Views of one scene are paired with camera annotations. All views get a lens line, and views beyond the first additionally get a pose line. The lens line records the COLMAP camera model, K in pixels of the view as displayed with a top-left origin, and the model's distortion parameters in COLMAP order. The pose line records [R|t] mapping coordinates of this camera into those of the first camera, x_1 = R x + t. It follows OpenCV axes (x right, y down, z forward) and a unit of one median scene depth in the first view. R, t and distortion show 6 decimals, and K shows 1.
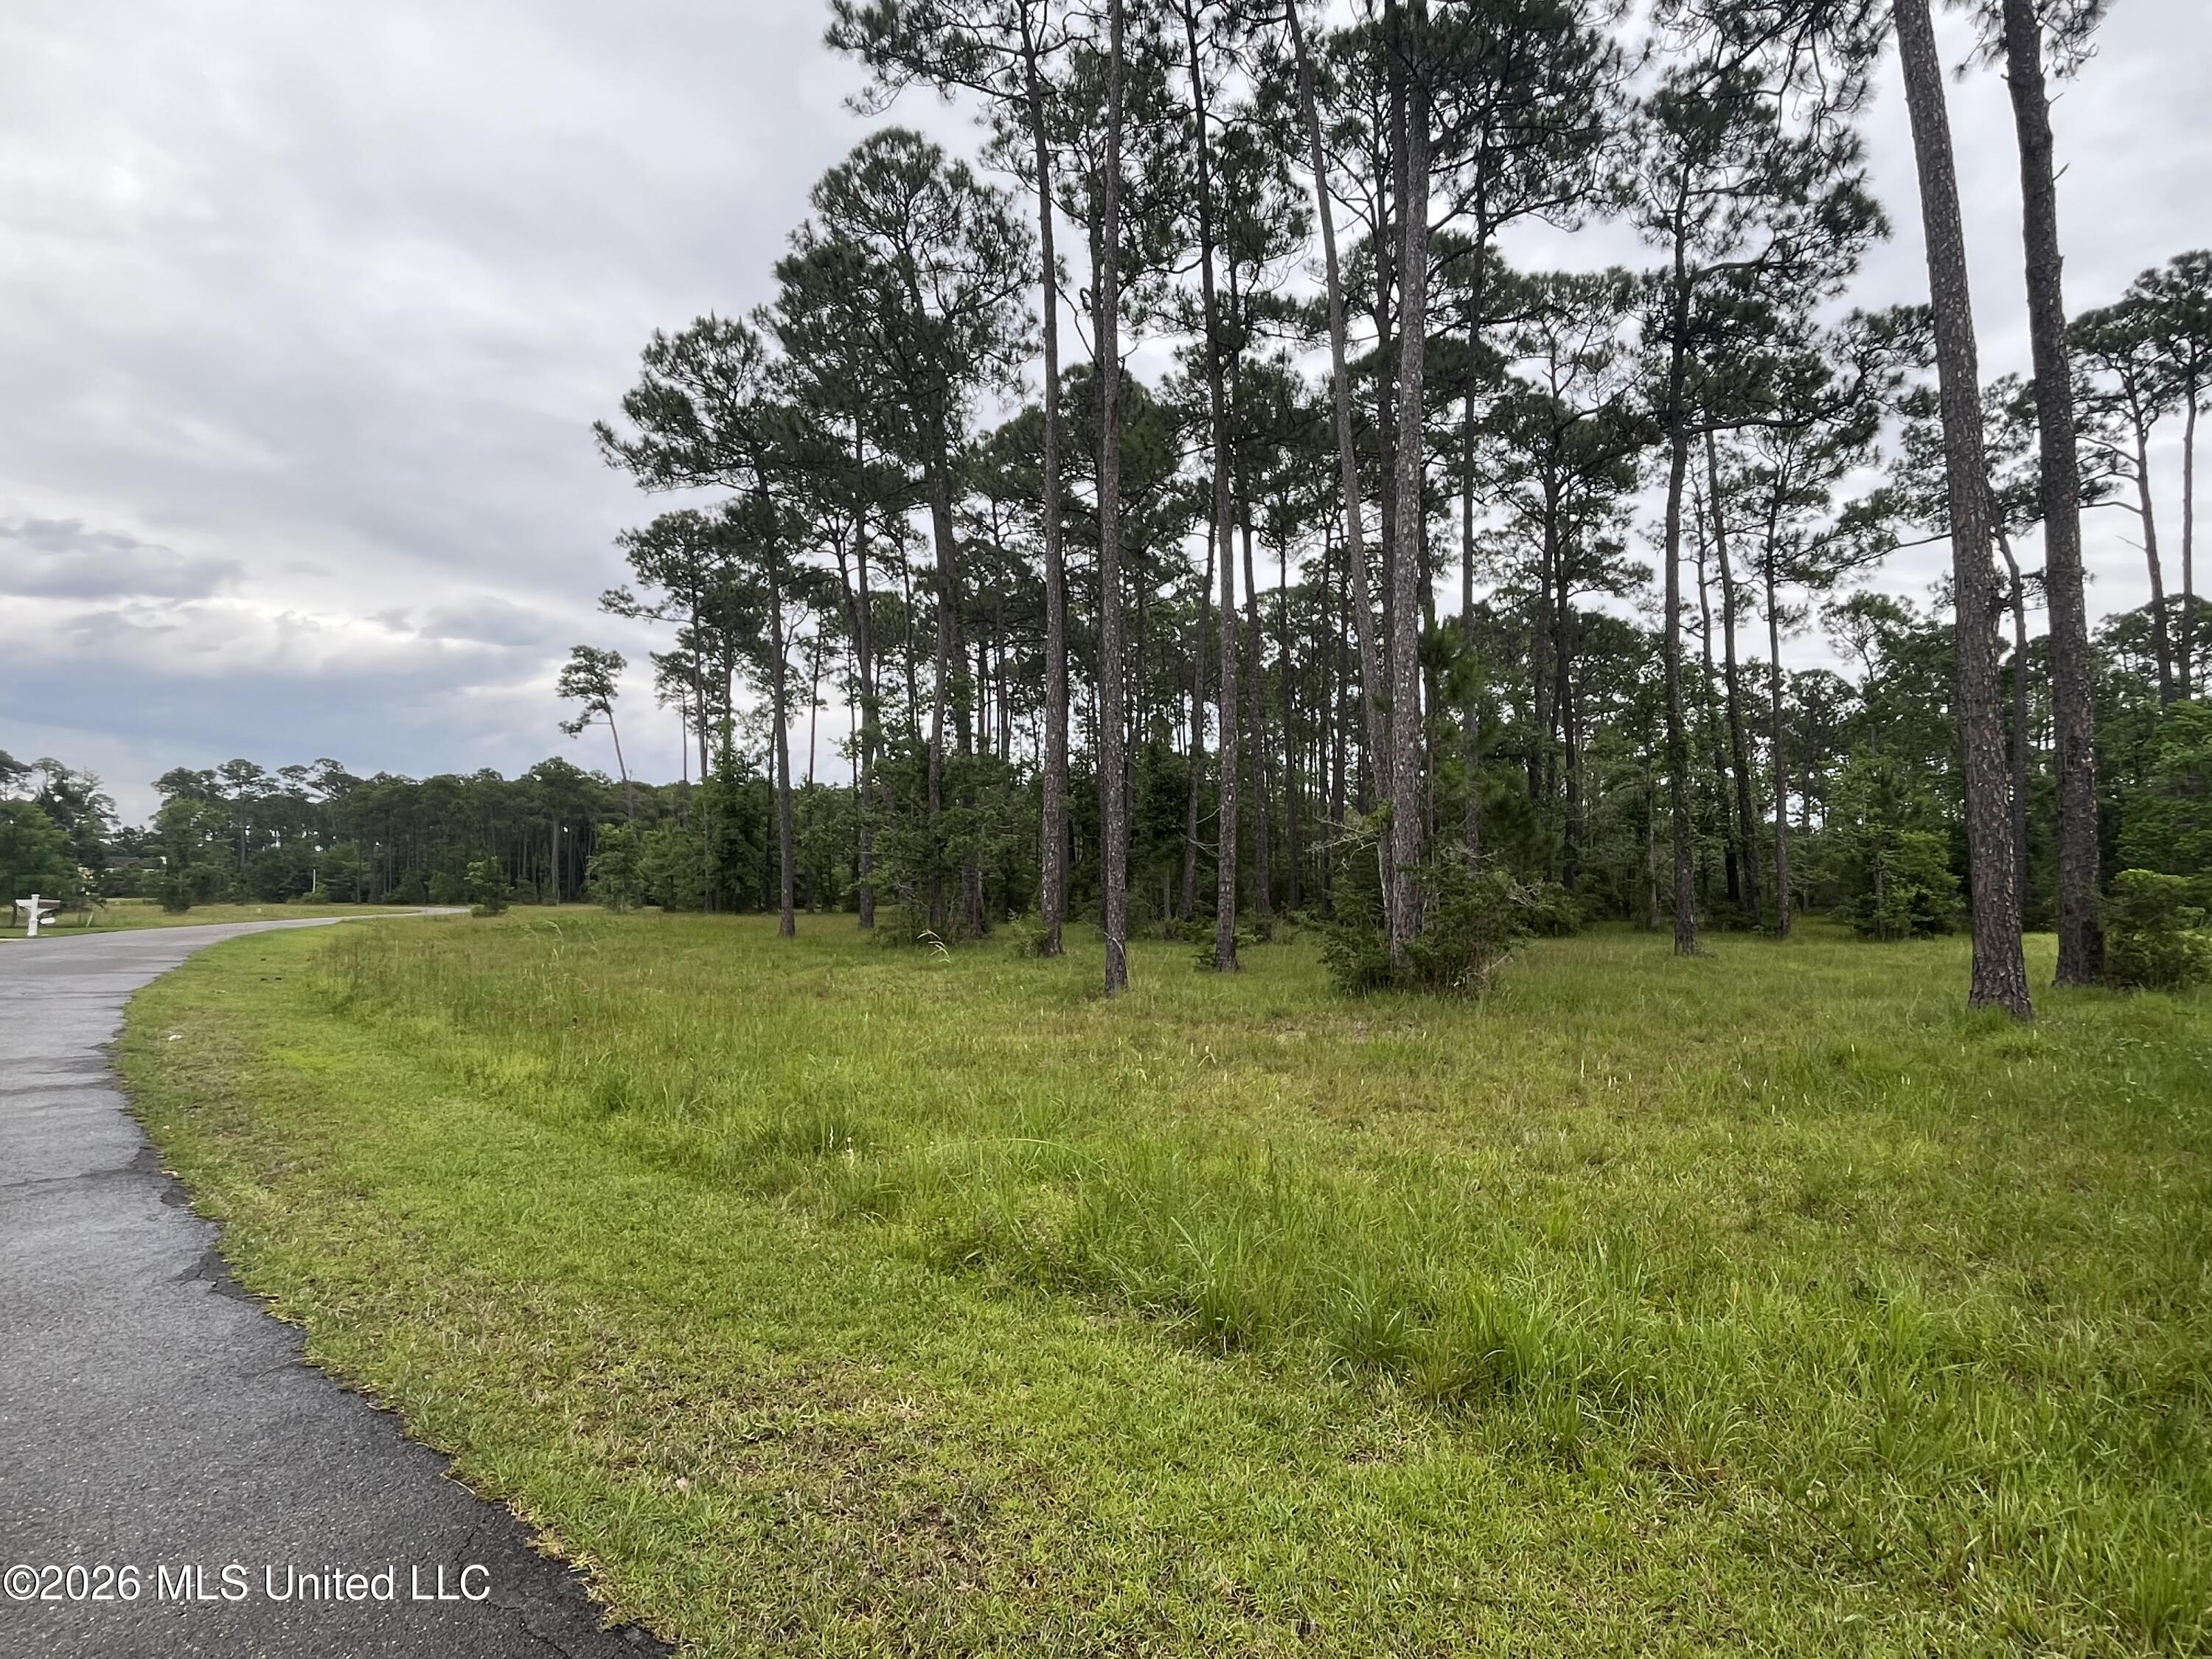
lens RADIAL K [[1166.0, 0, 1107.9], [0, 1166.0, 836.5], [0, 0, 1]] dist [-0.011541, 0.000910]
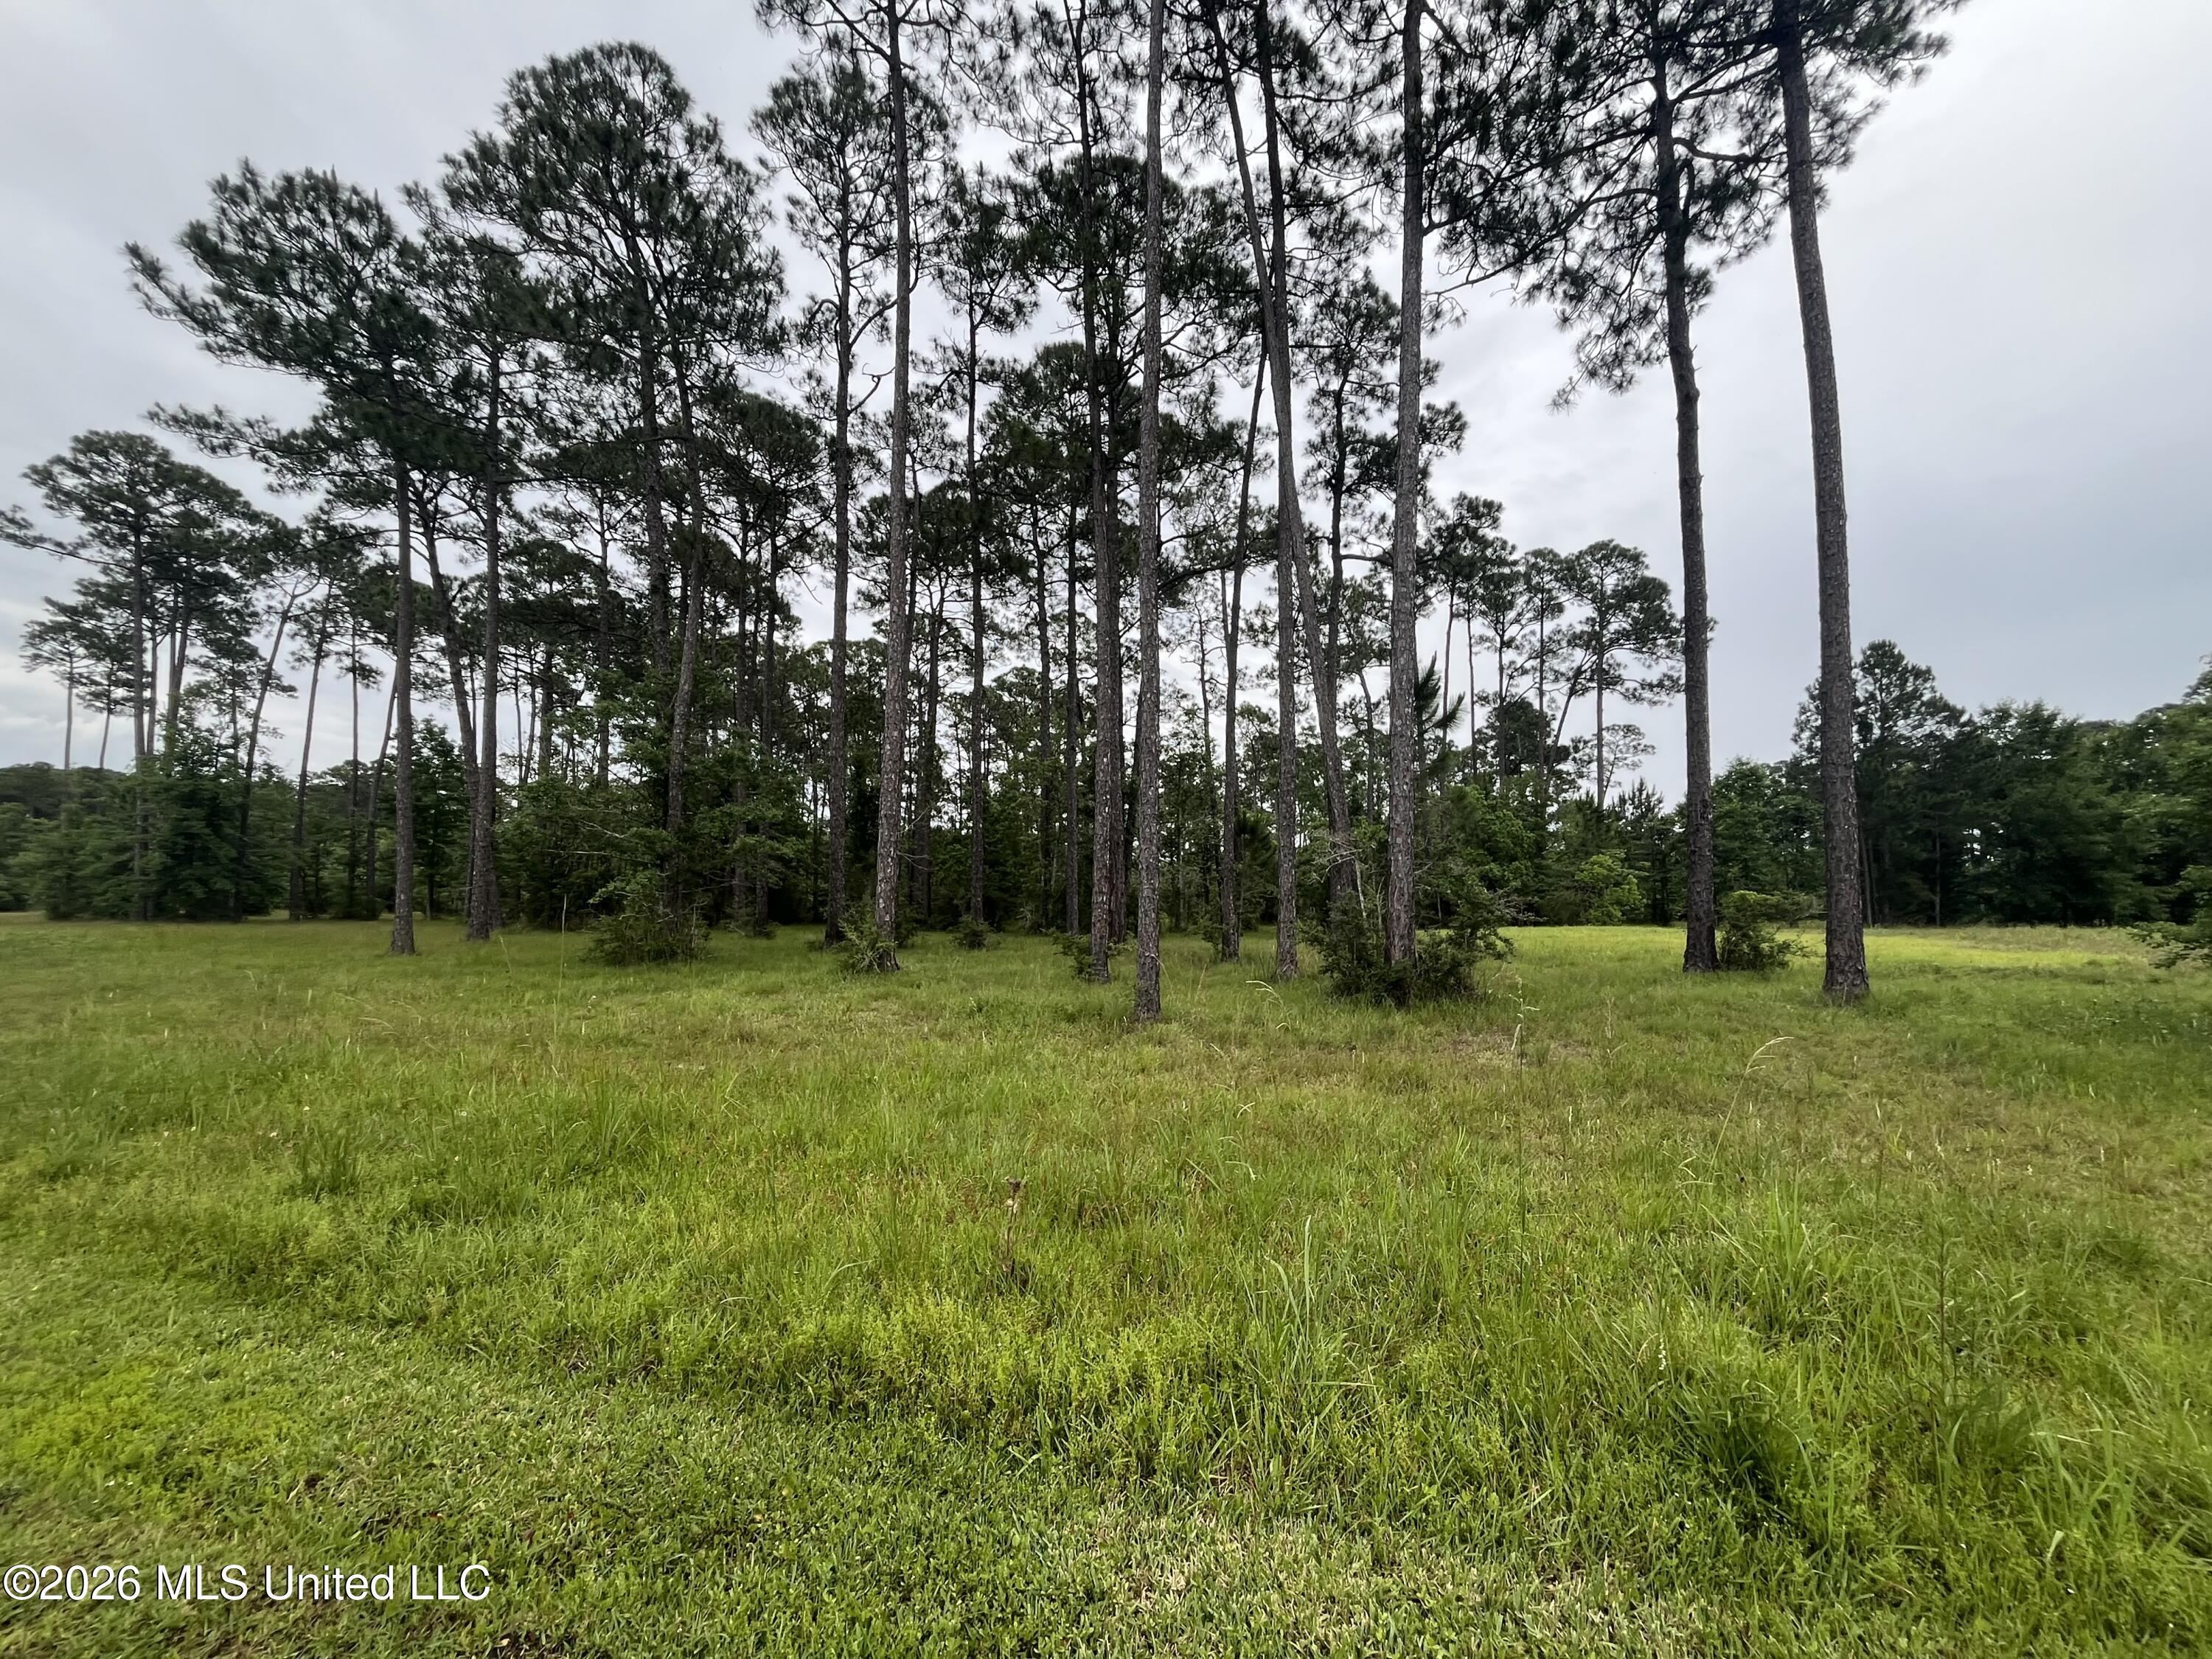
lens RADIAL K [[889.0, 0, 1105.8], [0, 889.0, 837.1], [0, 0, 1]] dist [-0.009128, 0.000704]
pose [[0.847424, 0.040821, 0.529345, -0.193192], [-0.029989, 0.999128, -0.029041, 0.007715], [-0.530069, 0.008735, 0.847909, 0.214040]]
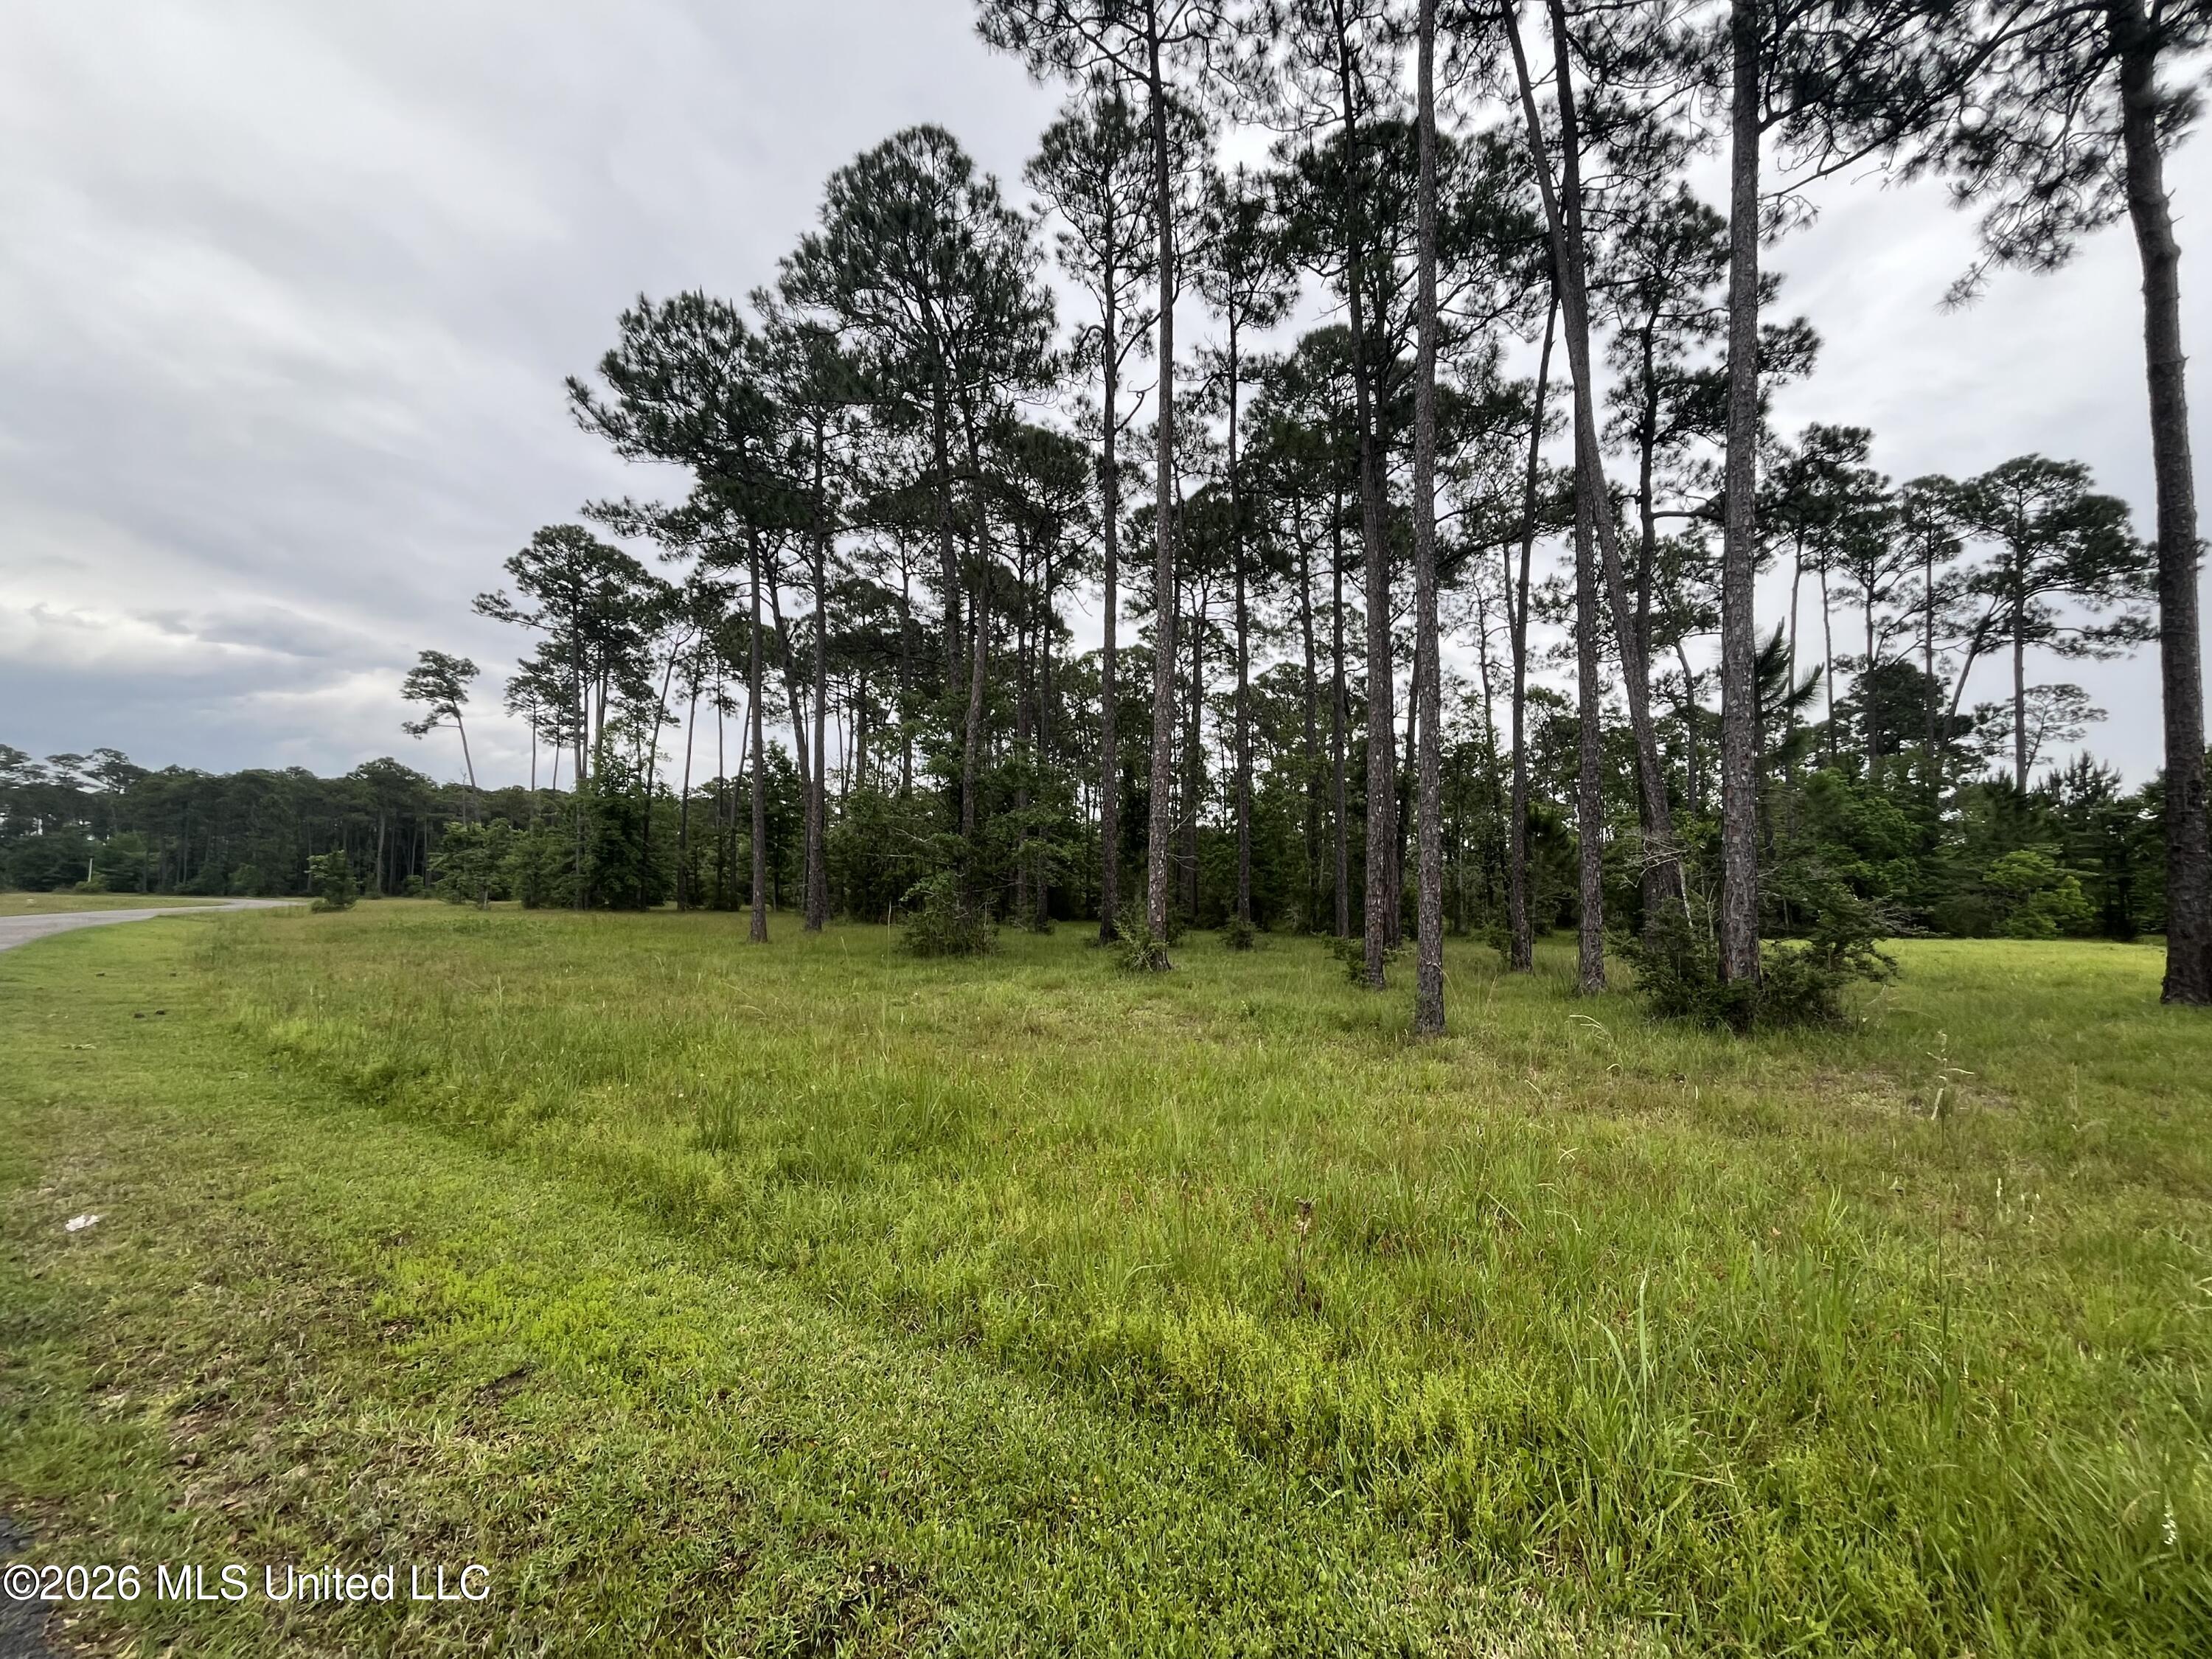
lens RADIAL K [[889.0, 0, 1105.4], [0, 889.0, 837.3], [0, 0, 1]] dist [-0.009128, 0.000704]
pose [[0.965081, 0.030199, 0.260205, -0.195705], [-0.026412, 0.999488, -0.018038, 0.005715], [-0.260616, 0.010536, 0.965385, 0.214679]]
